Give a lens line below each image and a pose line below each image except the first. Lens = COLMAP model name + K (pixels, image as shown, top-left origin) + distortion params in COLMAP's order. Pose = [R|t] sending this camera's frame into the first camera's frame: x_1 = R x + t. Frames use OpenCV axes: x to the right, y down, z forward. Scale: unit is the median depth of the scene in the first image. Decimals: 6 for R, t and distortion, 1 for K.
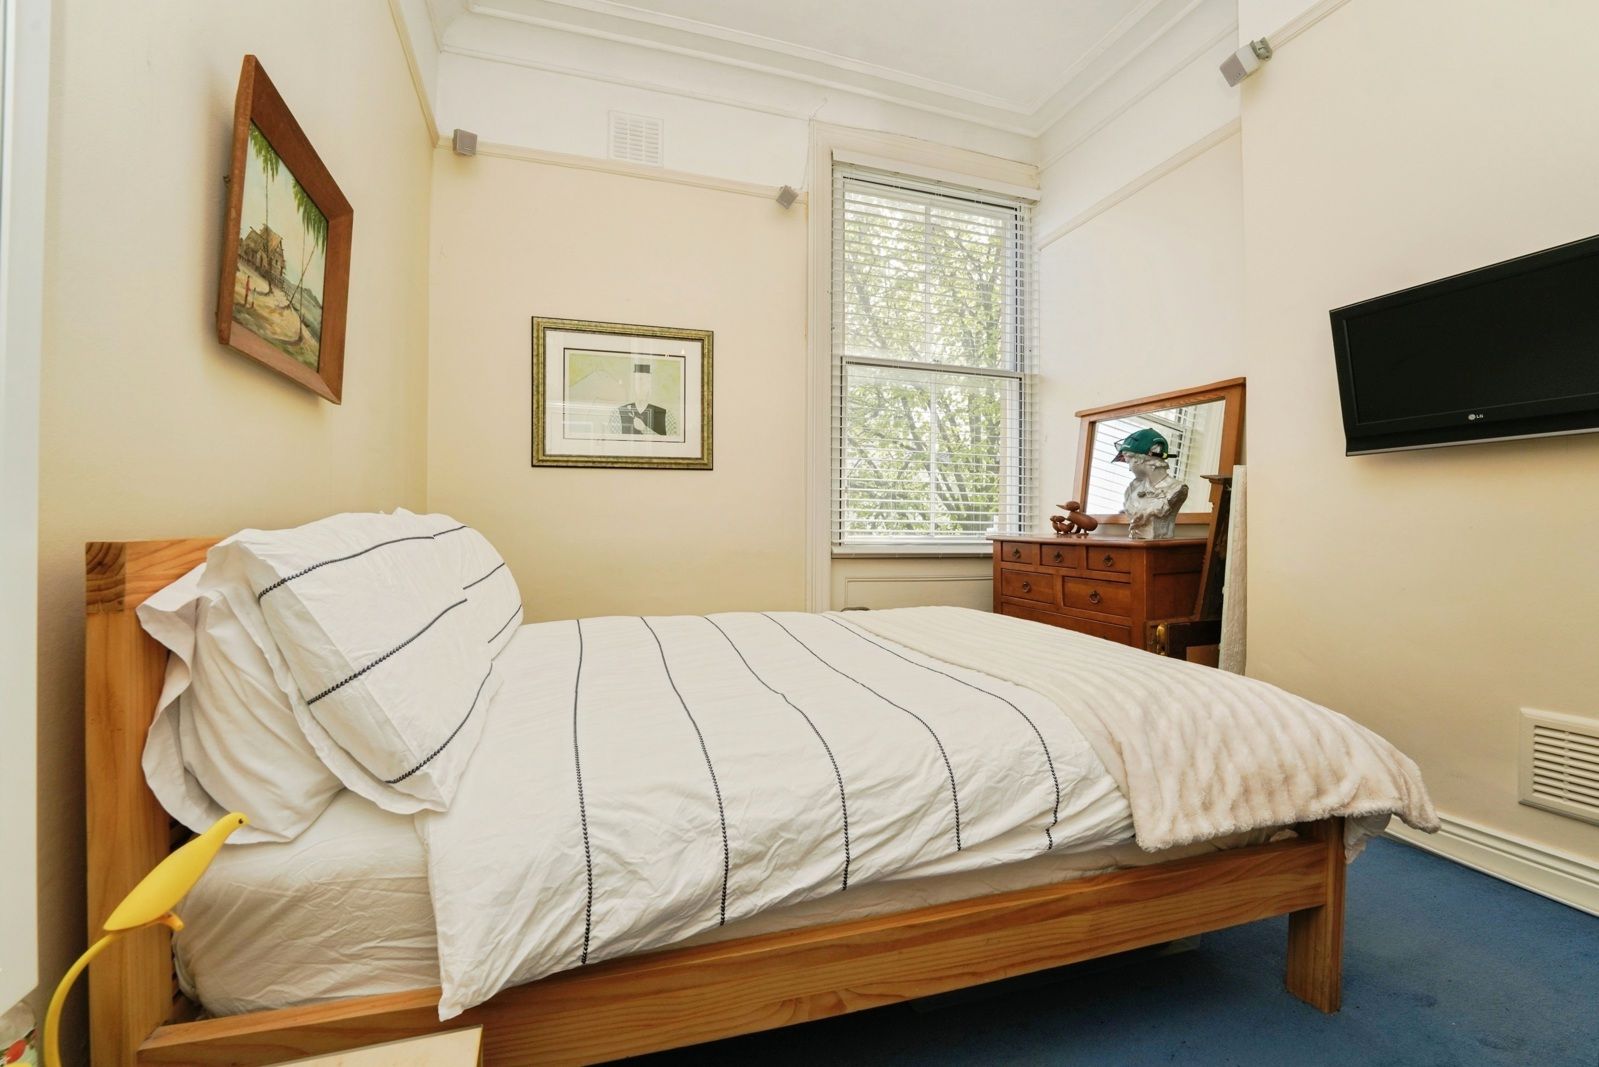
lens RADIAL K [[695.6, 0, 784.7], [0, 695.6, 528.4], [0, 0, 1]] dist [-0.002571, 0.000048]
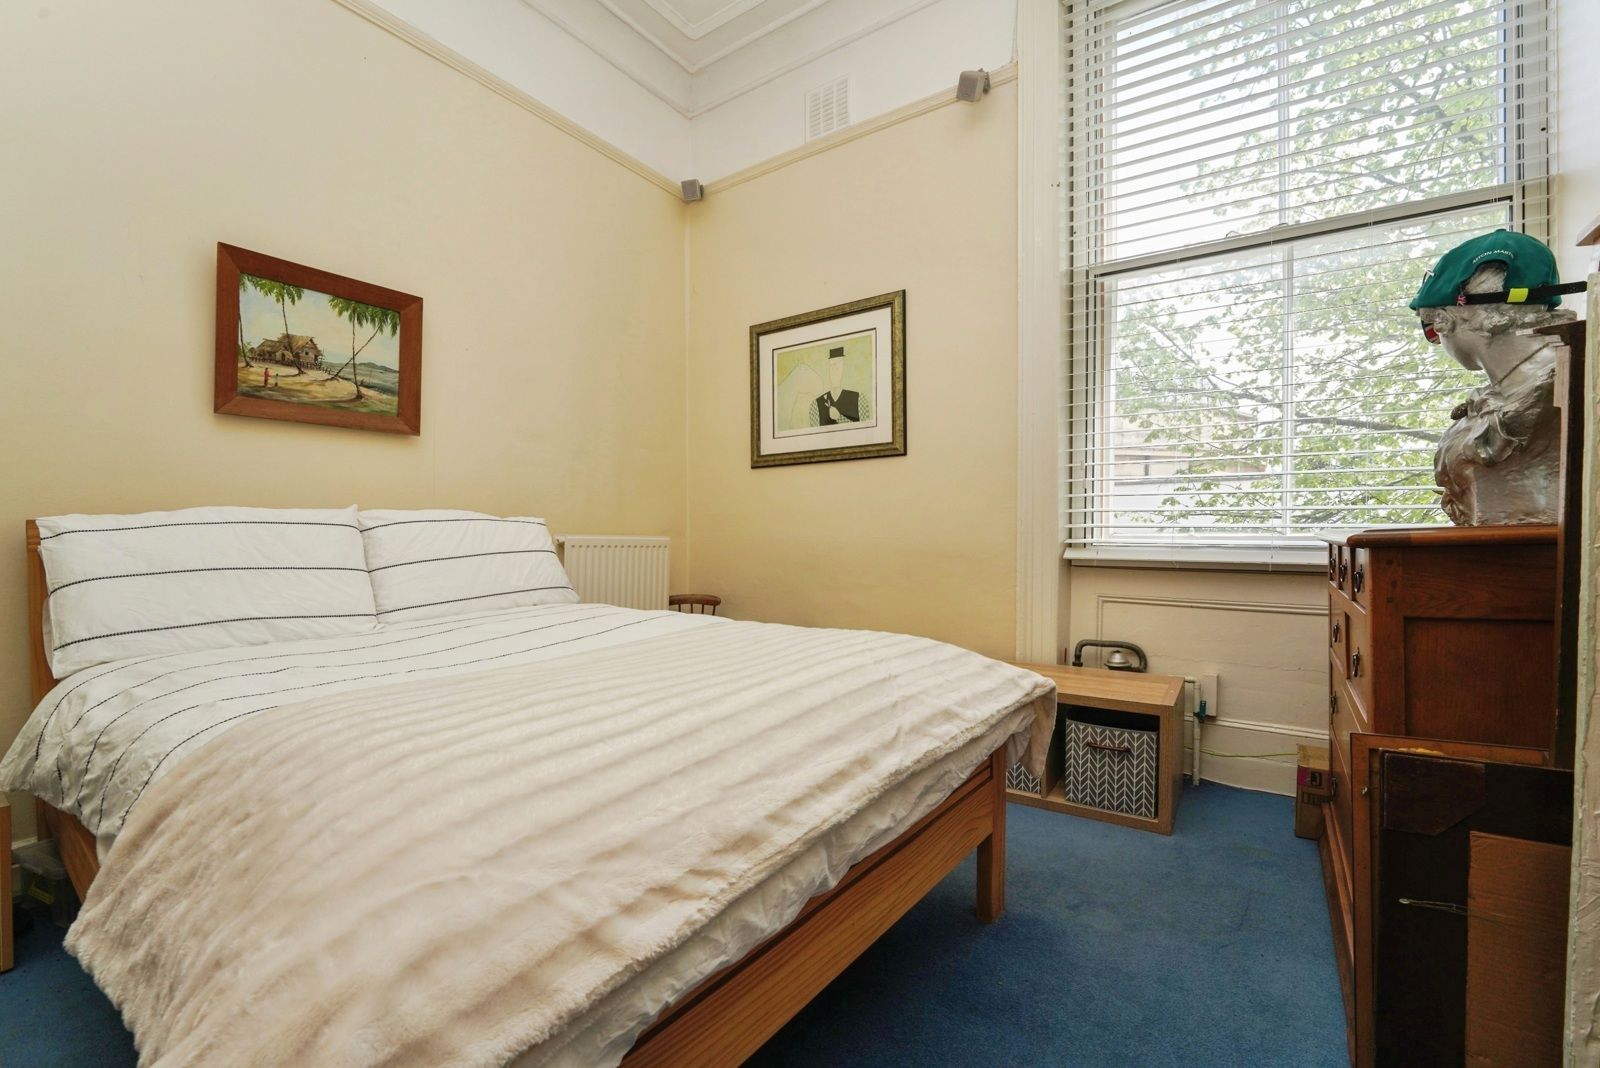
lens RADIAL K [[696.0, 0, 788.8], [0, 696.0, 535.4], [0, 0, 1]] dist [-0.002571, 0.000048]
pose [[0.596206, 0.001267, -0.802830, 0.504687], [0.000404, 0.999998, 0.001878, 0.012291], [0.802831, -0.001444, 0.596205, 0.395370]]
